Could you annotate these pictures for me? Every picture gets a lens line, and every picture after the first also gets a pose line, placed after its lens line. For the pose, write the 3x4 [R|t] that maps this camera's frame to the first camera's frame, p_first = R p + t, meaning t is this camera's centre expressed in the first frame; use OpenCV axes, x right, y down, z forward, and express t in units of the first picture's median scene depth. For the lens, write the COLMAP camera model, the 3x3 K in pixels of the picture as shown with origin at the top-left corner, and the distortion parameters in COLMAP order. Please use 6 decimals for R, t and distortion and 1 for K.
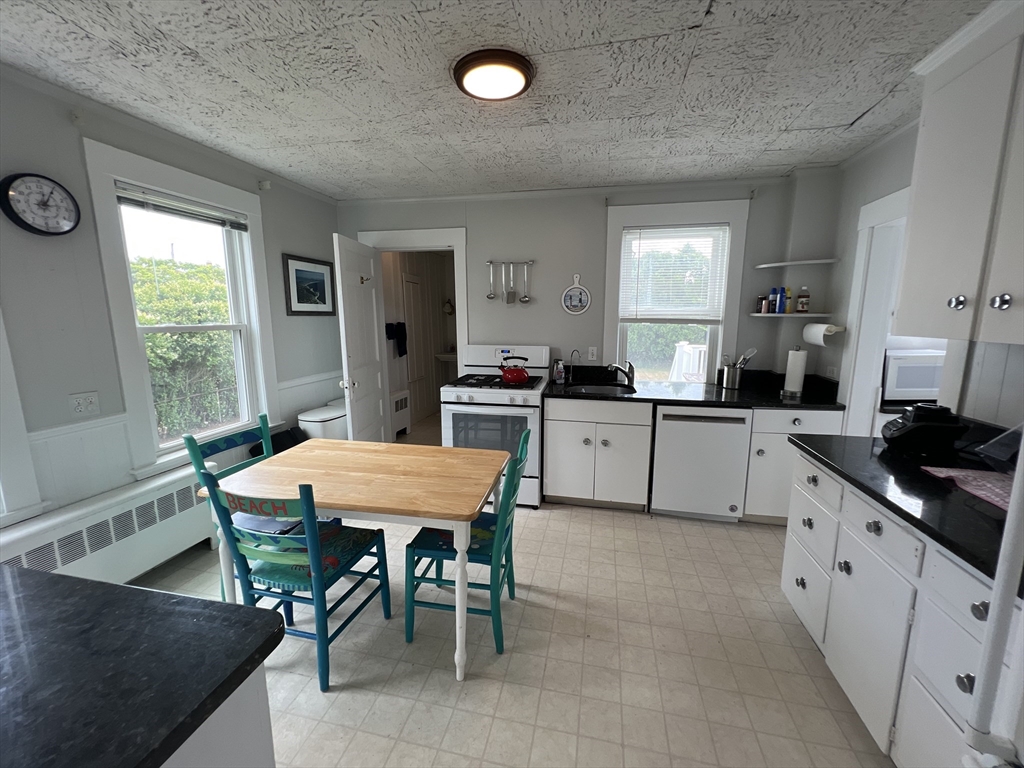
lens RADIAL K [[413.0, 0, 513.4], [0, 413.0, 381.1], [0, 0, 1]] dist [-0.000155, -0.000018]
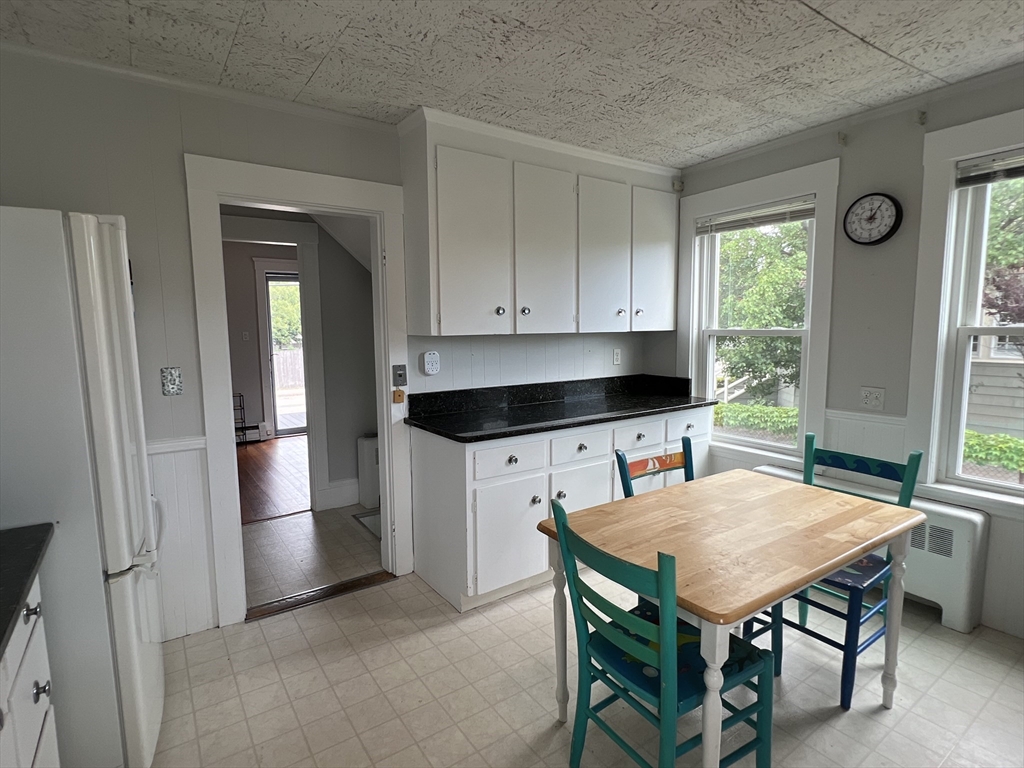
lens RADIAL K [[539.8, 0, 511.9], [0, 539.8, 384.5], [0, 0, 1]] dist [-0.000181, -0.000167]
pose [[-0.686276, 0.093570, -0.721297, 0.652946], [-0.102018, 0.969504, 0.222834, -0.211132], [0.720151, 0.226511, -0.655801, 1.348243]]
